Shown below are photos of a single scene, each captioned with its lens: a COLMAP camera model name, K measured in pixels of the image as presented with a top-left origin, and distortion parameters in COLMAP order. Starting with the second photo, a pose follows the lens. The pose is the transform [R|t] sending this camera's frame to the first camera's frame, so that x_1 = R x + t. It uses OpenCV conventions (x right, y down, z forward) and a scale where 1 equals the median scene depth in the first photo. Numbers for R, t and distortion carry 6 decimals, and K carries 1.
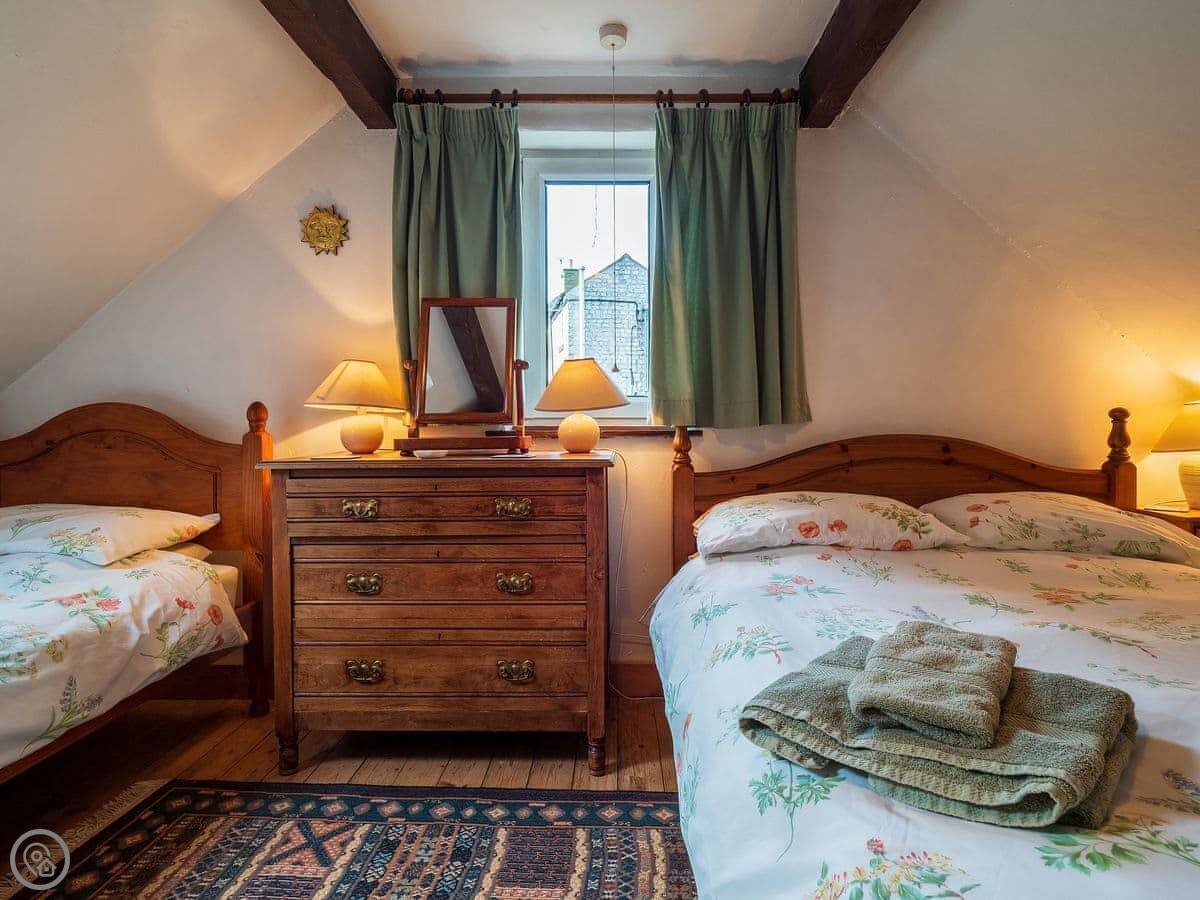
lens RADIAL K [[632.8, 0, 602.2], [0, 632.8, 431.3], [0, 0, 1]] dist [0.002015, -0.000089]
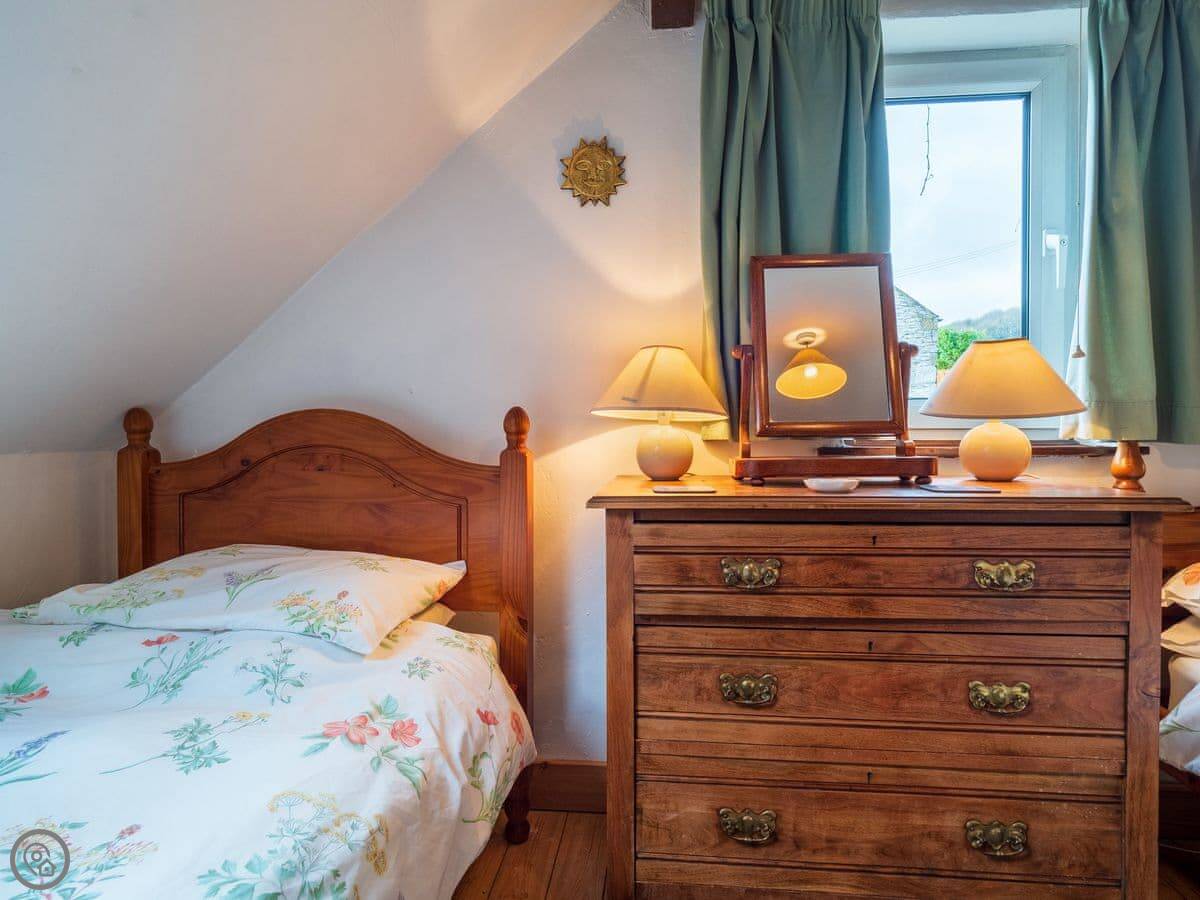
lens RADIAL K [[658.2, 0, 632.4], [0, 658.2, 445.2], [0, 0, 1]] dist [-0.003094, -0.000424]
pose [[0.995924, 0.000331, -0.090197, -0.430741], [-0.000074, 0.999996, 0.002847, -0.006434], [0.090198, -0.002829, 0.995920, 0.330351]]
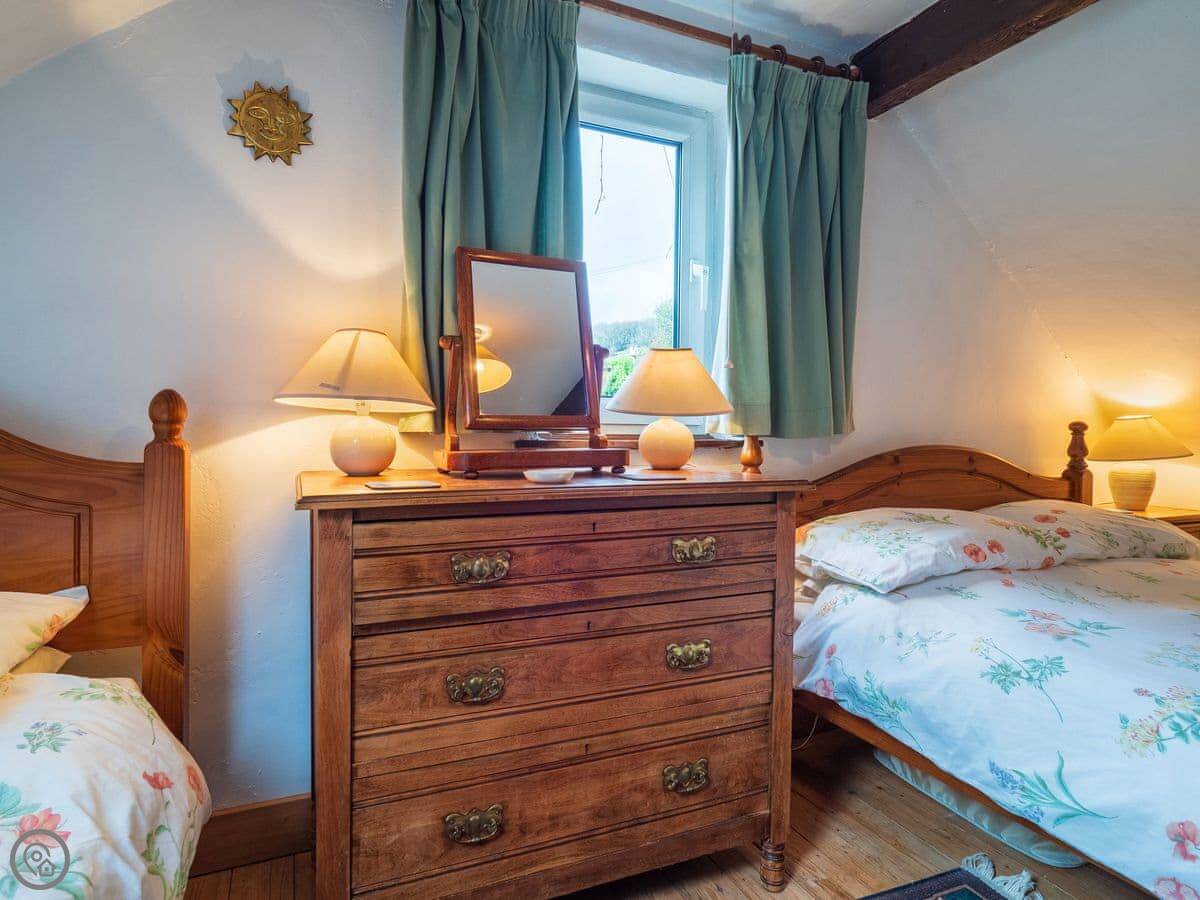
lens RADIAL K [[646.4, 0, 603.9], [0, 646.4, 436.9], [0, 0, 1]] dist [-0.002147, 0.000234]
pose [[0.918620, 0.005213, 0.395109, -0.511372], [-0.005321, 0.999986, -0.000822, -0.005631], [-0.395107, -0.001347, 0.918634, 0.363130]]
